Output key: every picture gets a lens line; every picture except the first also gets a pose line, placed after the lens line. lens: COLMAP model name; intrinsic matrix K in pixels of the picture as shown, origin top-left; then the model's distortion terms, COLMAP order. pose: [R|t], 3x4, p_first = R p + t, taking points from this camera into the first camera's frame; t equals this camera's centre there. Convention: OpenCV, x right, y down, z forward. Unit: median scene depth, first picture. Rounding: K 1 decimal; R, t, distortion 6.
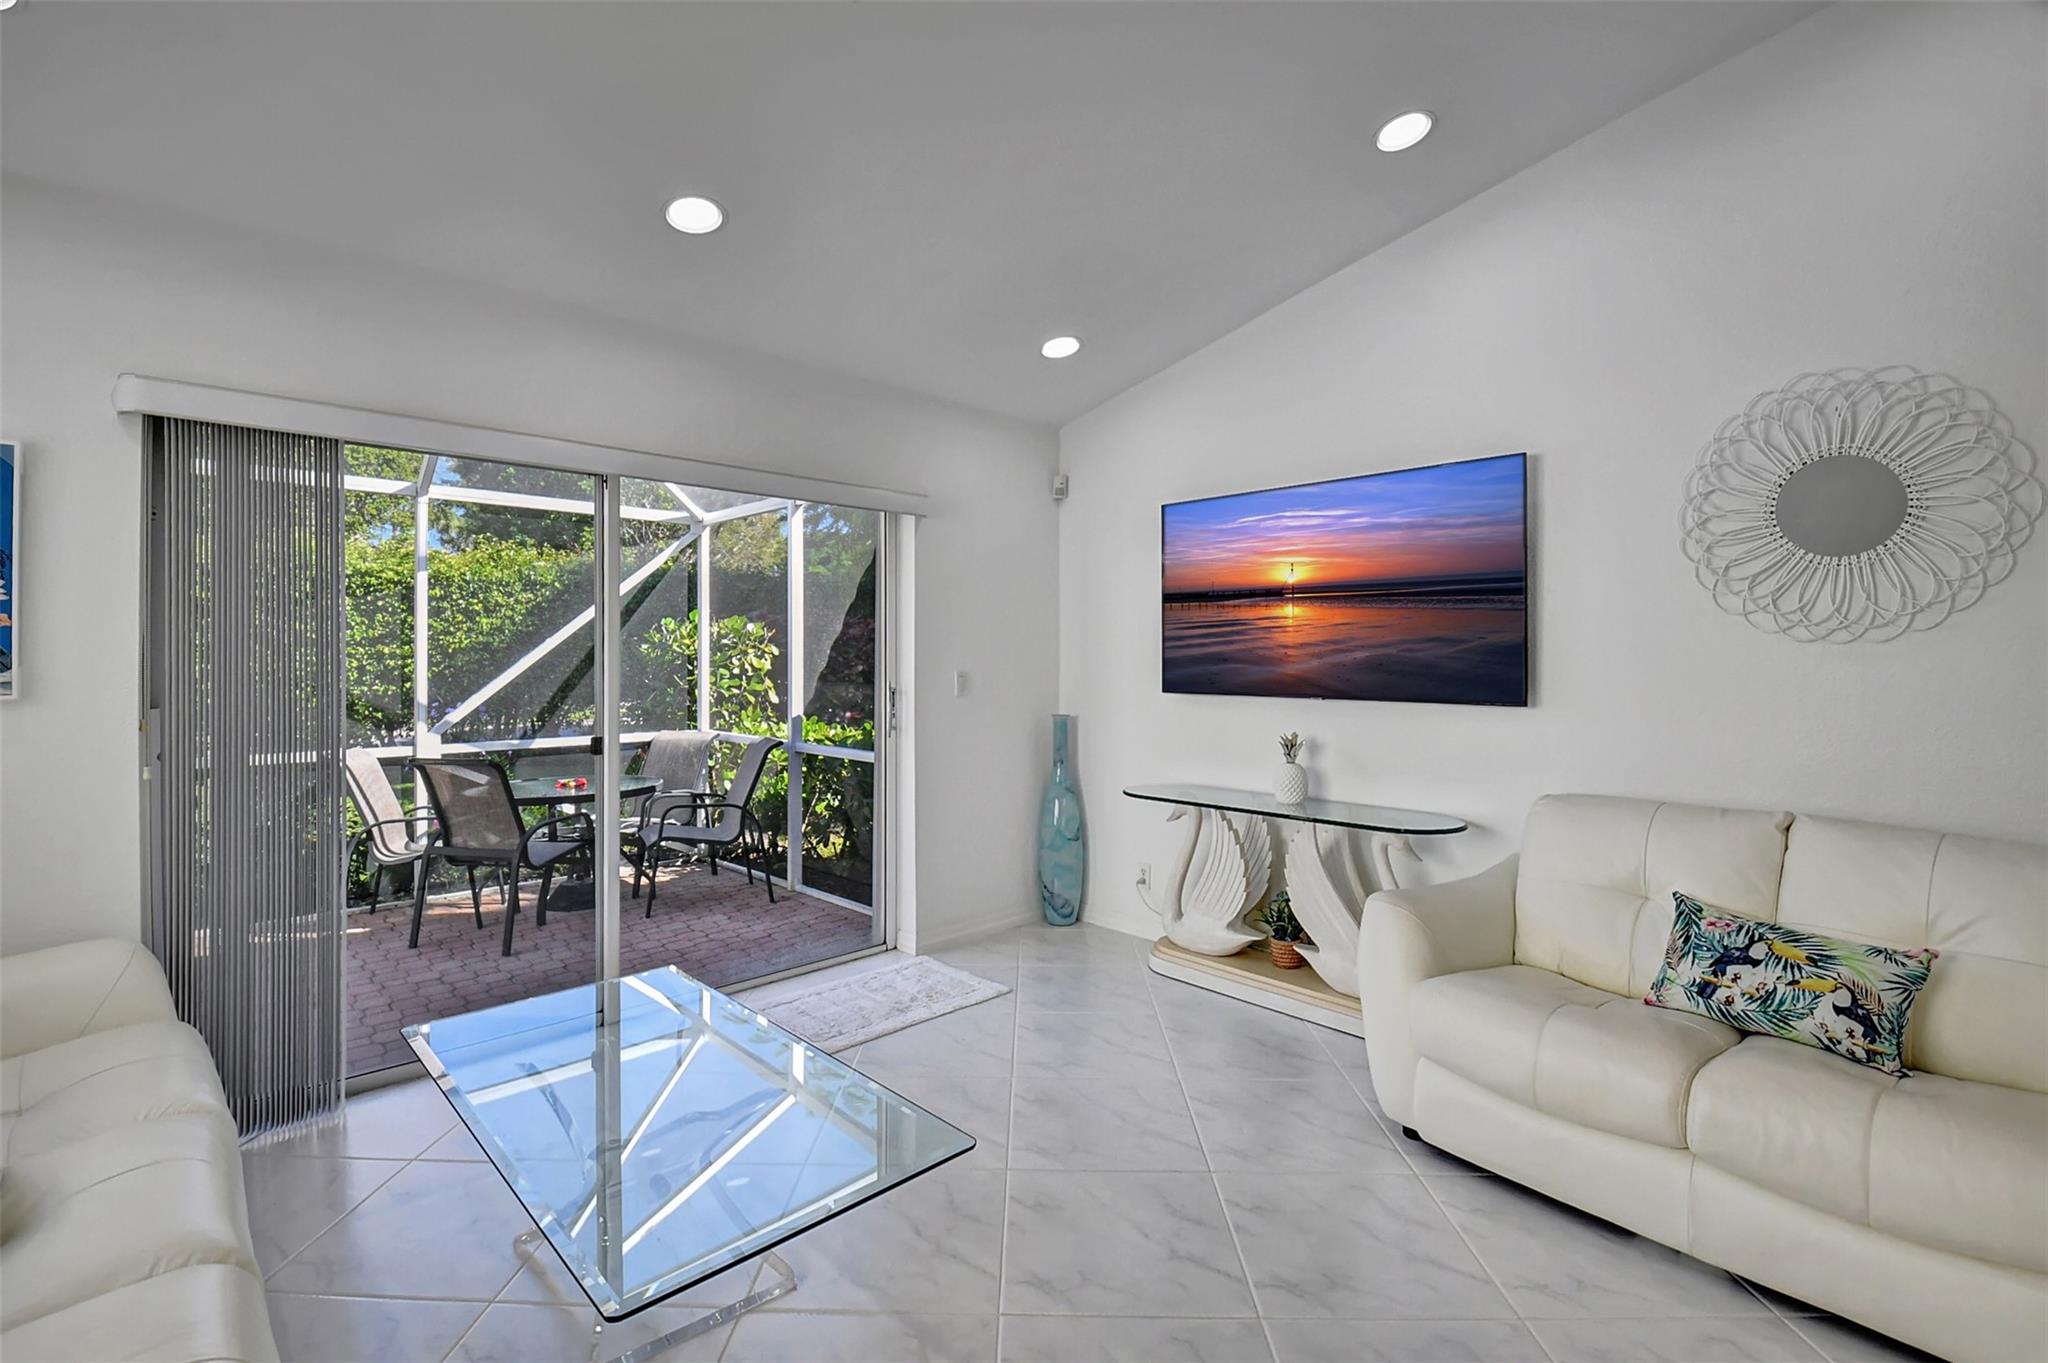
lens RADIAL K [[911.2, 0, 1011.4], [0, 911.2, 655.9], [0, 0, 1]] dist [0.000362, -0.009899]
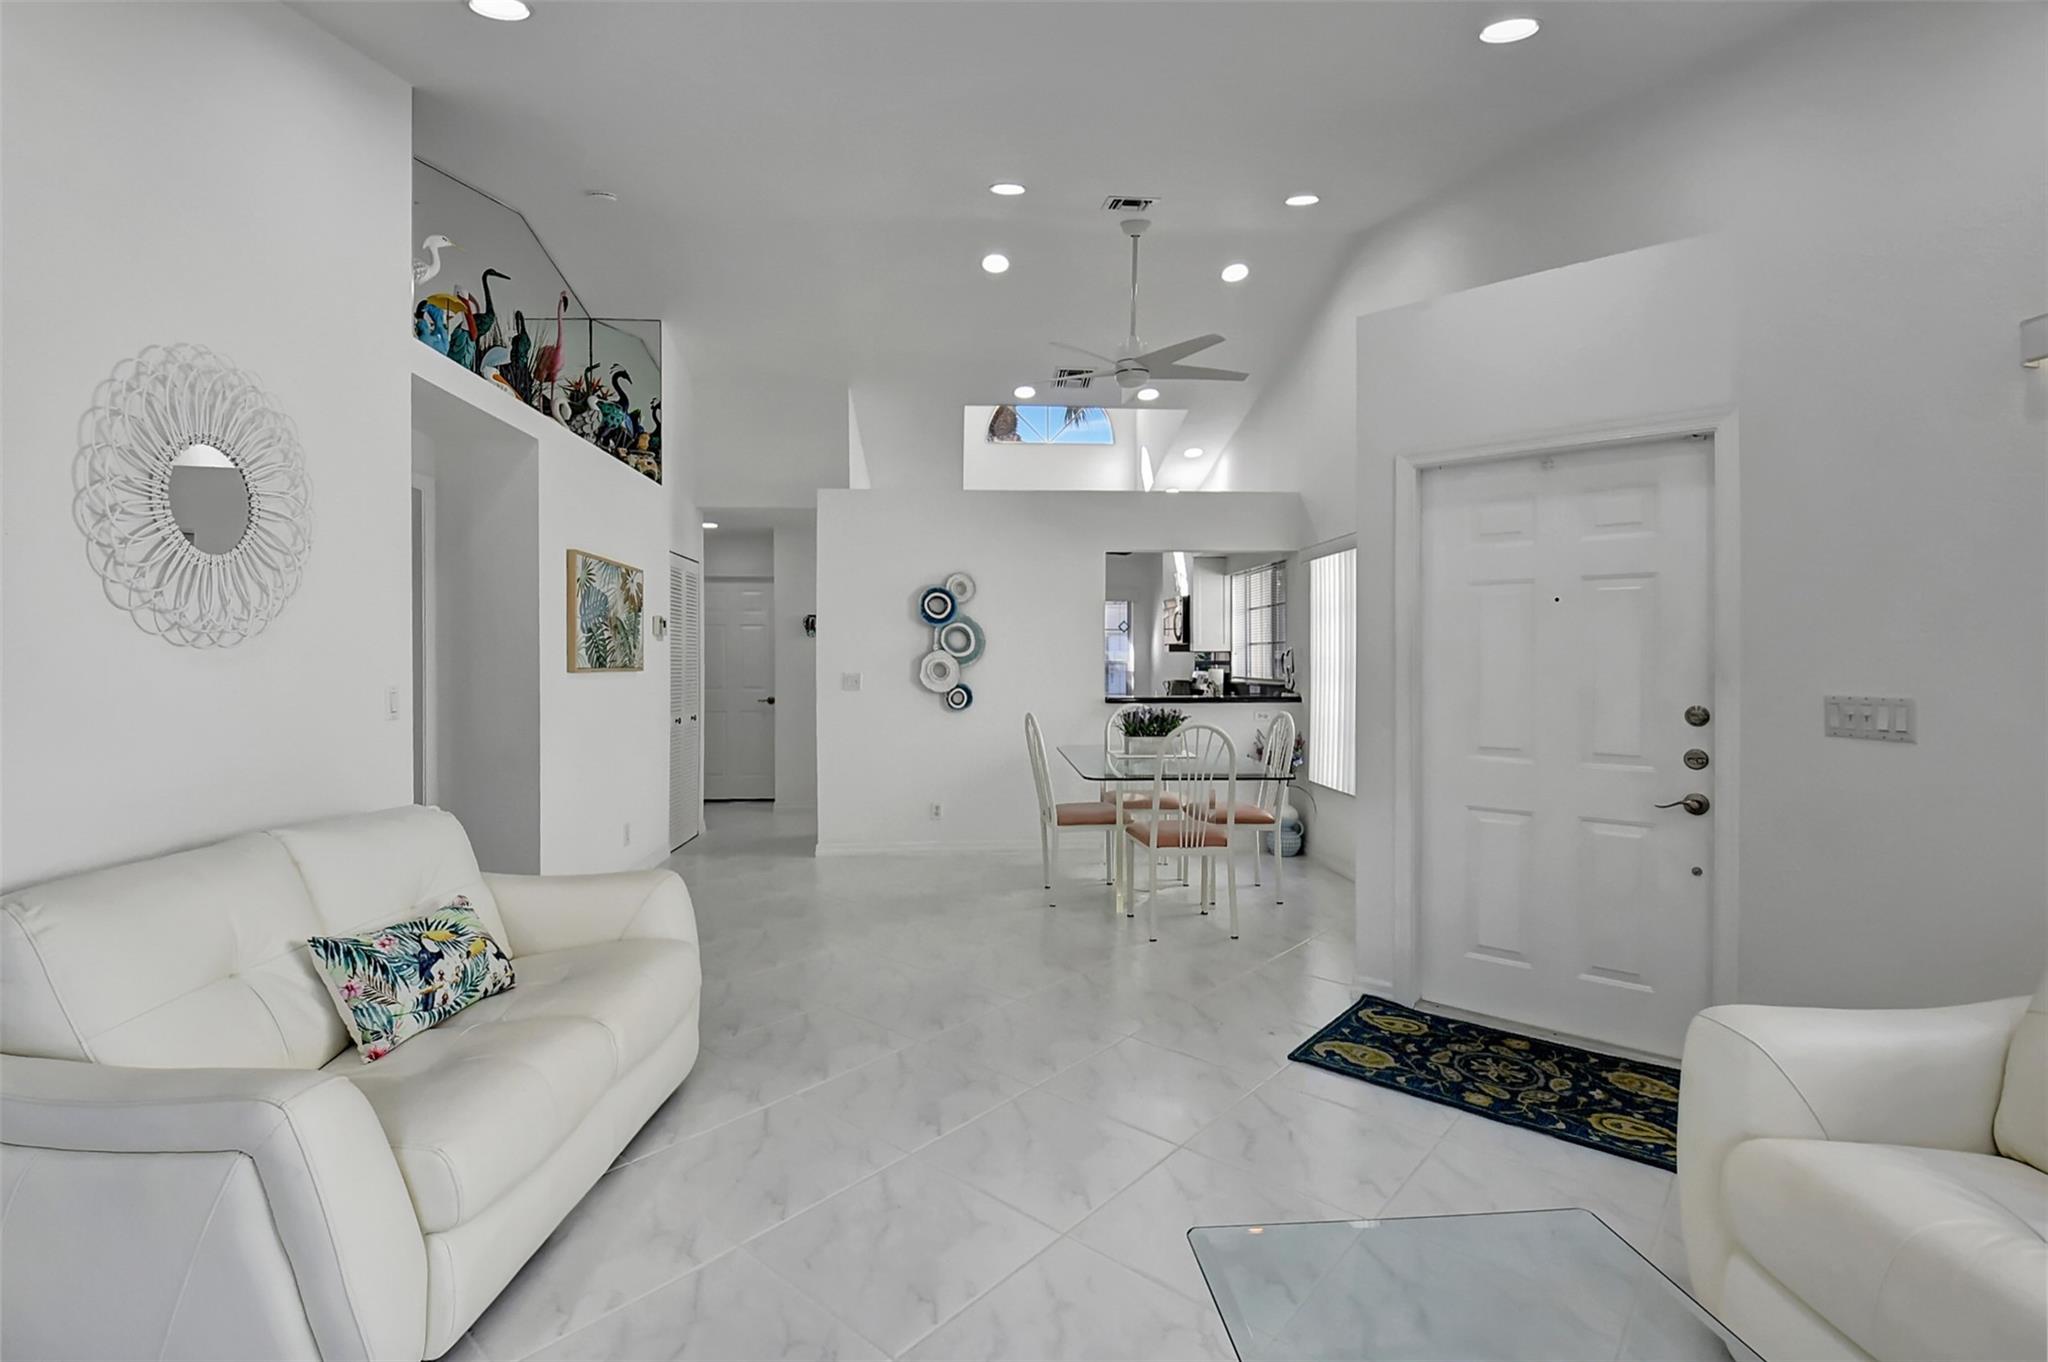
lens RADIAL K [[925.4, 0, 1019.3], [0, 925.4, 684.9], [0, 0, 1]] dist [0.002284, -0.015896]
pose [[-0.767666, -0.017914, 0.640600, -0.221909], [0.000185, 0.999603, 0.028175, -0.001875], [-0.640850, 0.021748, -0.767358, 0.830167]]
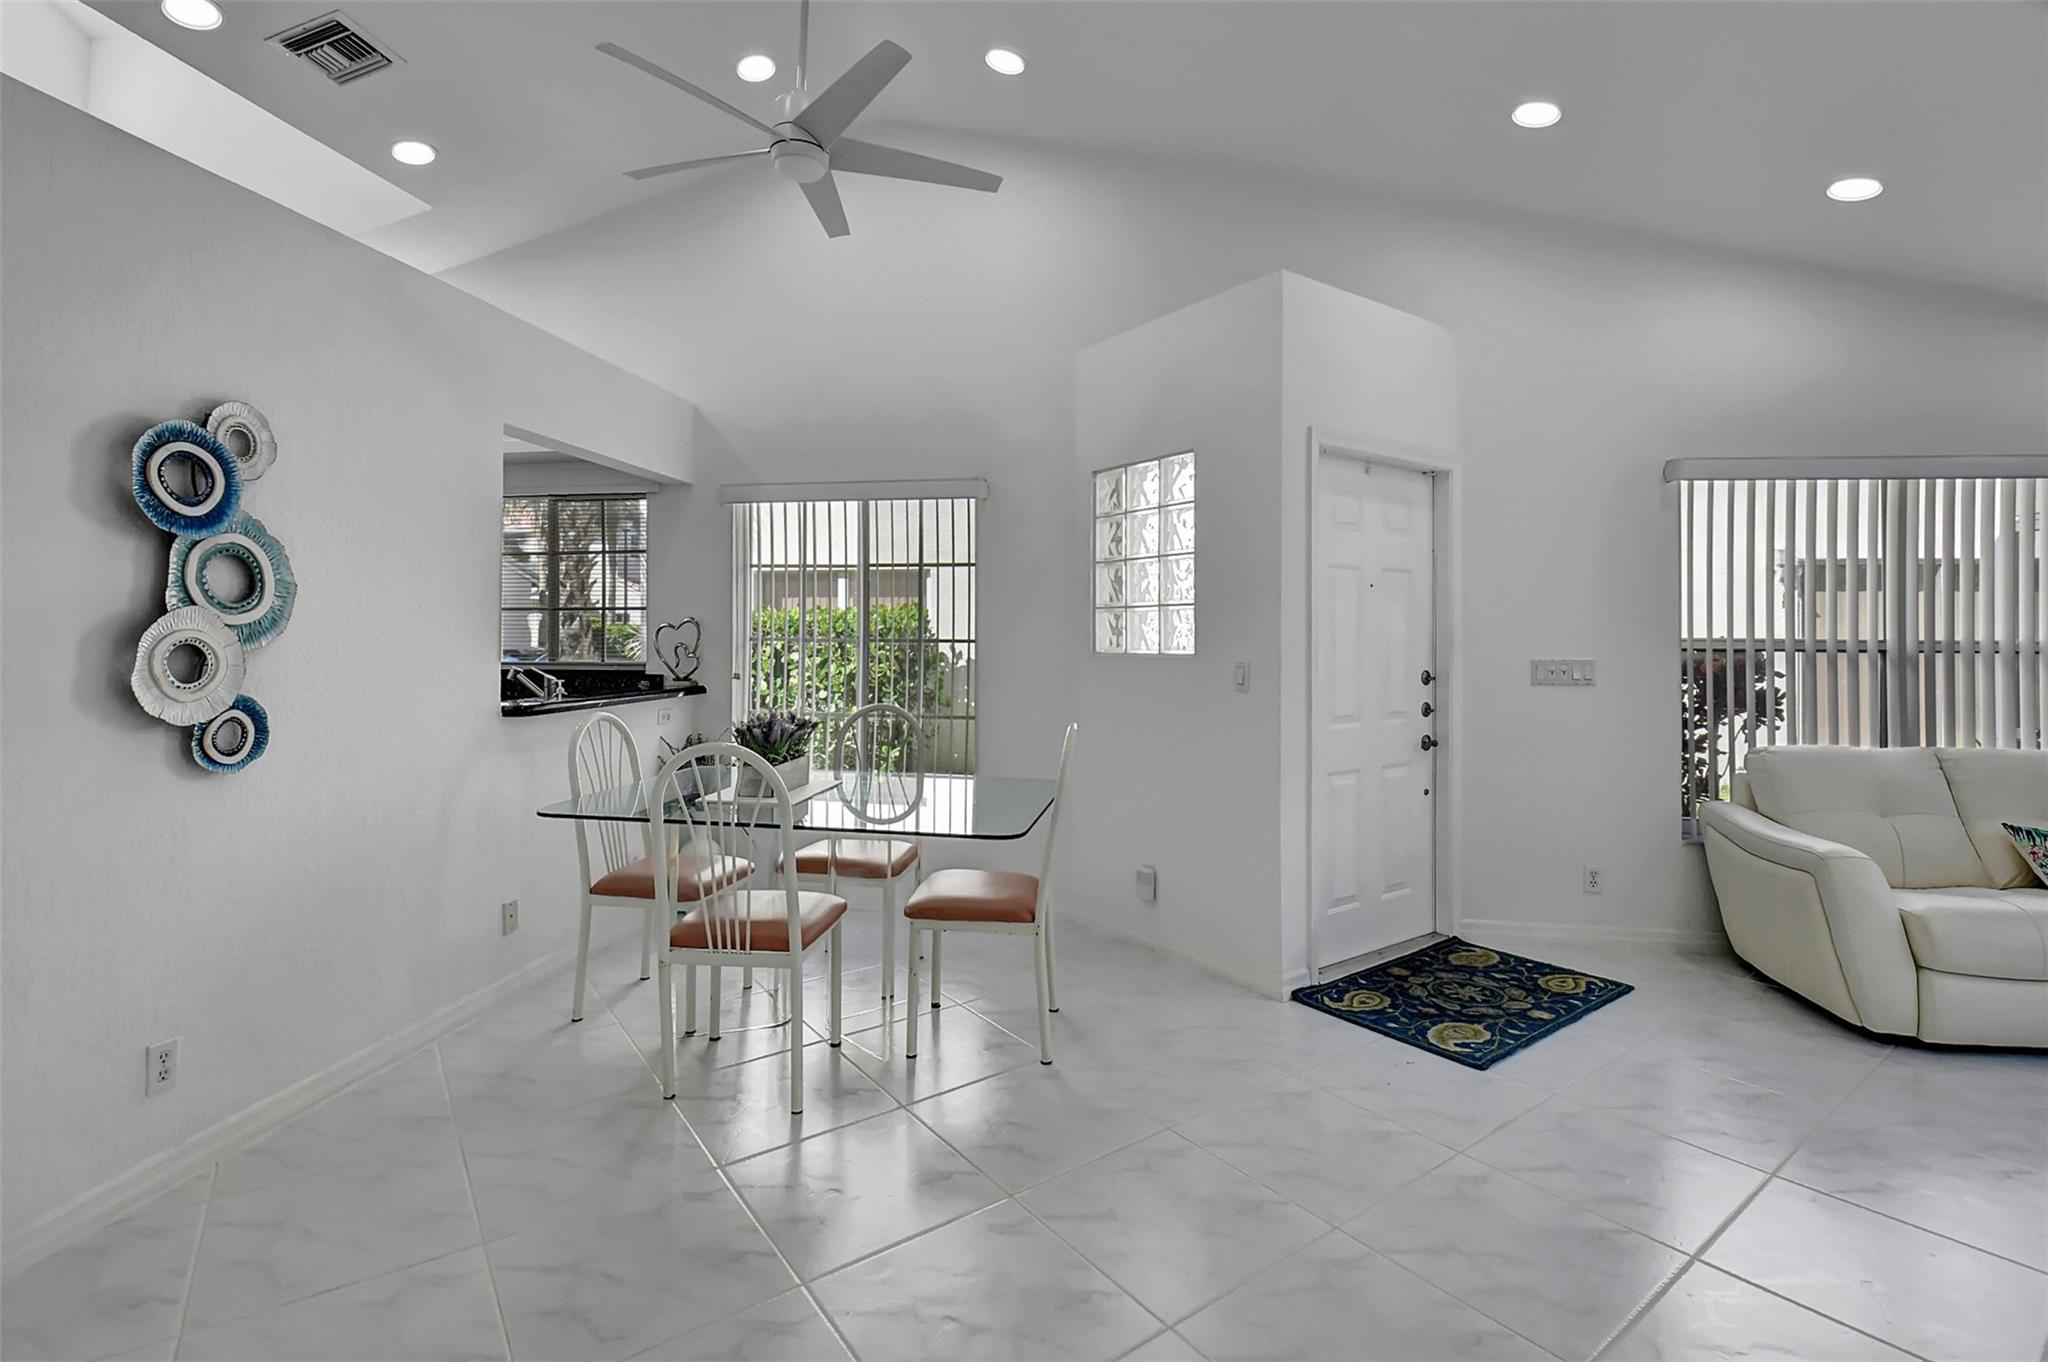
lens RADIAL K [[913.5, 0, 1013.6], [0, 913.5, 642.1], [0, 0, 1]] dist [0.001672, -0.014877]
pose [[-0.808001, 0.000488, -0.589180, 0.918899], [-0.002981, 0.999983, 0.004916, 0.002071], [0.589173, 0.005728, -0.807987, 0.404986]]
